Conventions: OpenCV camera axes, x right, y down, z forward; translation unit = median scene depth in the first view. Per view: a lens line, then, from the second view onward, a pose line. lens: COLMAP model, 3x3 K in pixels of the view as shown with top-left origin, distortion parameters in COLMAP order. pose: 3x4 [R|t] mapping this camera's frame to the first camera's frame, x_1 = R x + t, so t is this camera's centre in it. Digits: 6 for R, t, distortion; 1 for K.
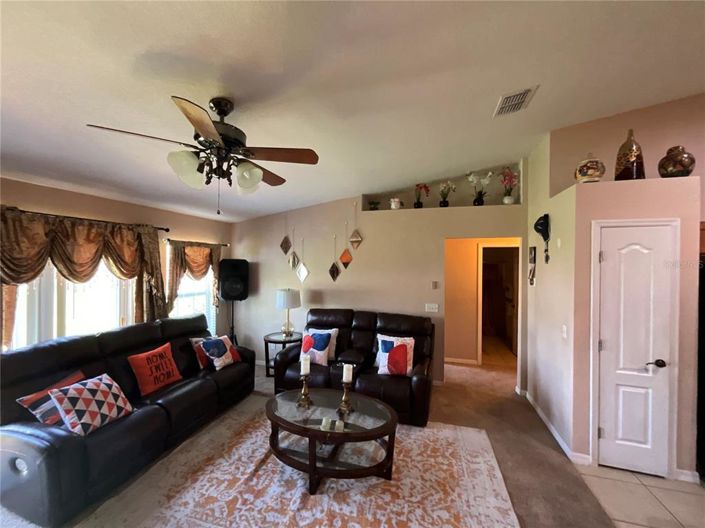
lens RADIAL K [[286.8, 0, 354.1], [0, 286.8, 264.1], [0, 0, 1]] dist [0.000041, 0.000141]
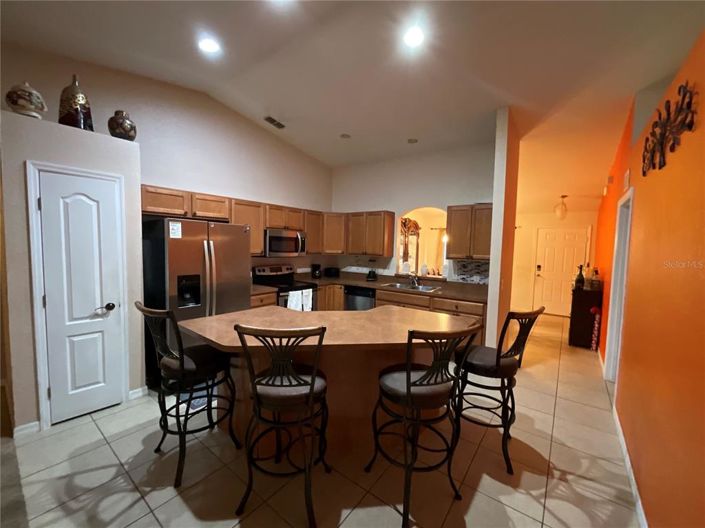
lens RADIAL K [[286.8, 0, 354.1], [0, 286.8, 264.1], [0, 0, 1]] dist [0.000041, 0.000141]
pose [[0.360261, -0.063681, 0.930675, 0.367997], [-0.020355, 0.996893, 0.076091, 0.076229], [-0.932629, -0.046356, 0.357846, -0.256756]]
